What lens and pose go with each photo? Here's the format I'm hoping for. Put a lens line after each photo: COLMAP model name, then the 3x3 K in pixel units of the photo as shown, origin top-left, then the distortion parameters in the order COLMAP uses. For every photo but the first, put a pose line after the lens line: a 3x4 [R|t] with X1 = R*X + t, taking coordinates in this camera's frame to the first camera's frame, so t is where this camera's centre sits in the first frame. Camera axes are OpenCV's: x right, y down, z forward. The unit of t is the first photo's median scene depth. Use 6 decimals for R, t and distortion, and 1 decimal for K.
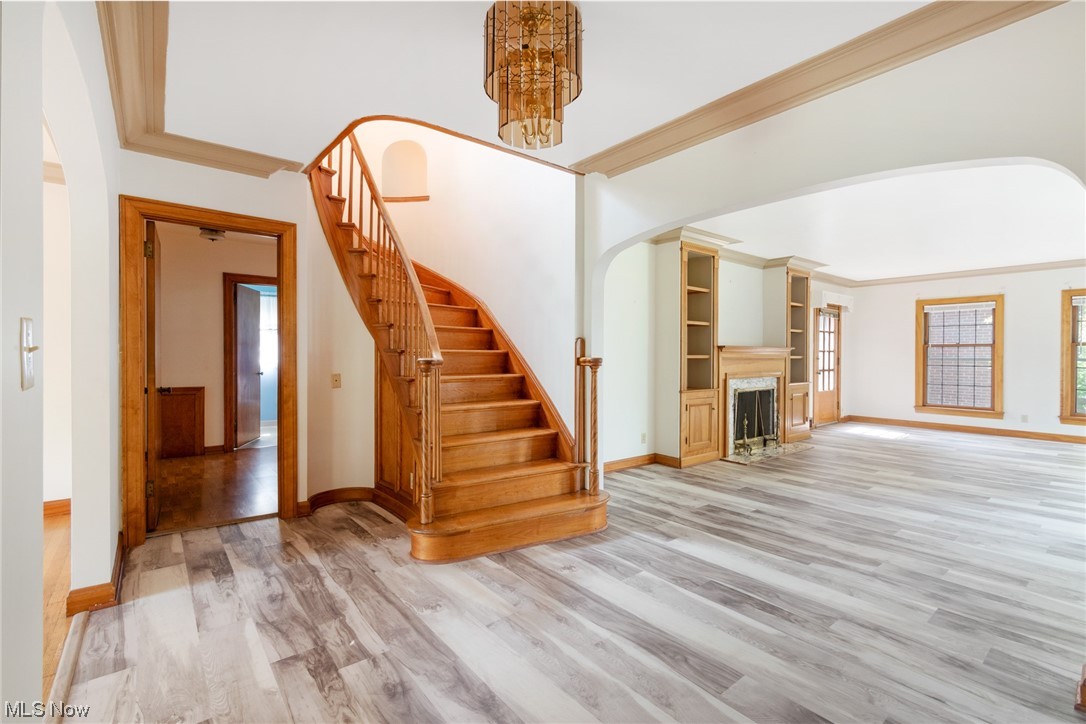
lens RADIAL K [[486.5, 0, 547.4], [0, 486.5, 355.3], [0, 0, 1]] dist [0.006299, -0.000337]
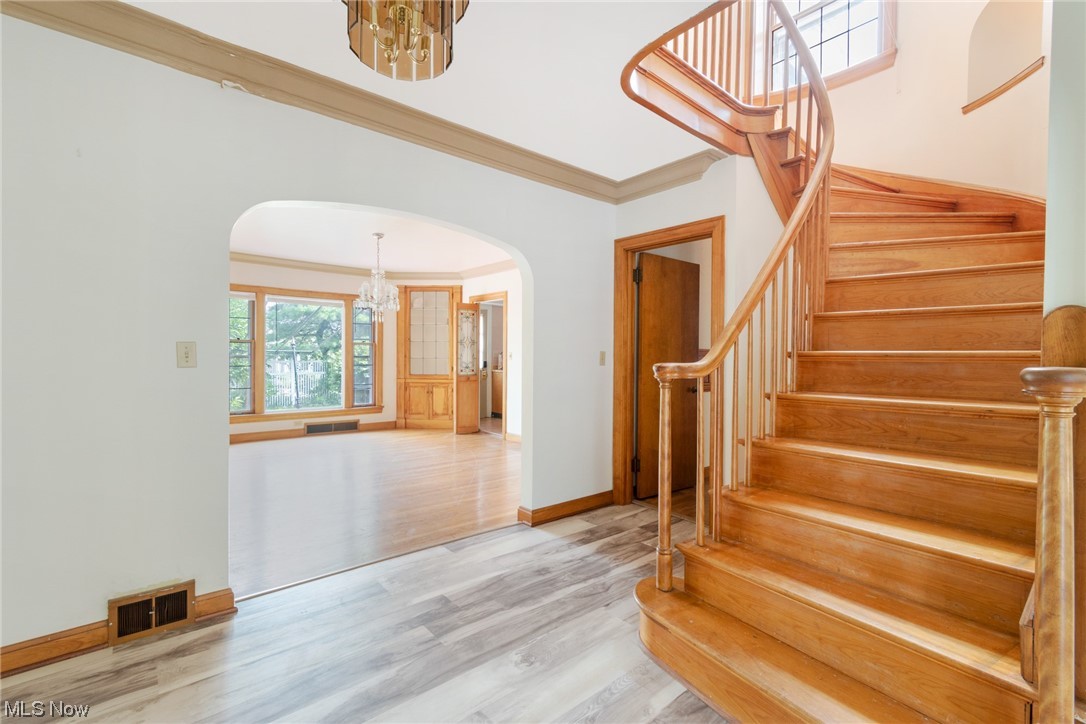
lens RADIAL K [[486.5, 0, 551.3], [0, 486.5, 363.8], [0, 0, 1]] dist [0.006299, -0.000337]
pose [[0.026842, 0.008125, -0.999607, 0.562050], [-0.008695, 0.999931, 0.007894, 0.004067], [0.999602, 0.008480, 0.026911, 0.961489]]
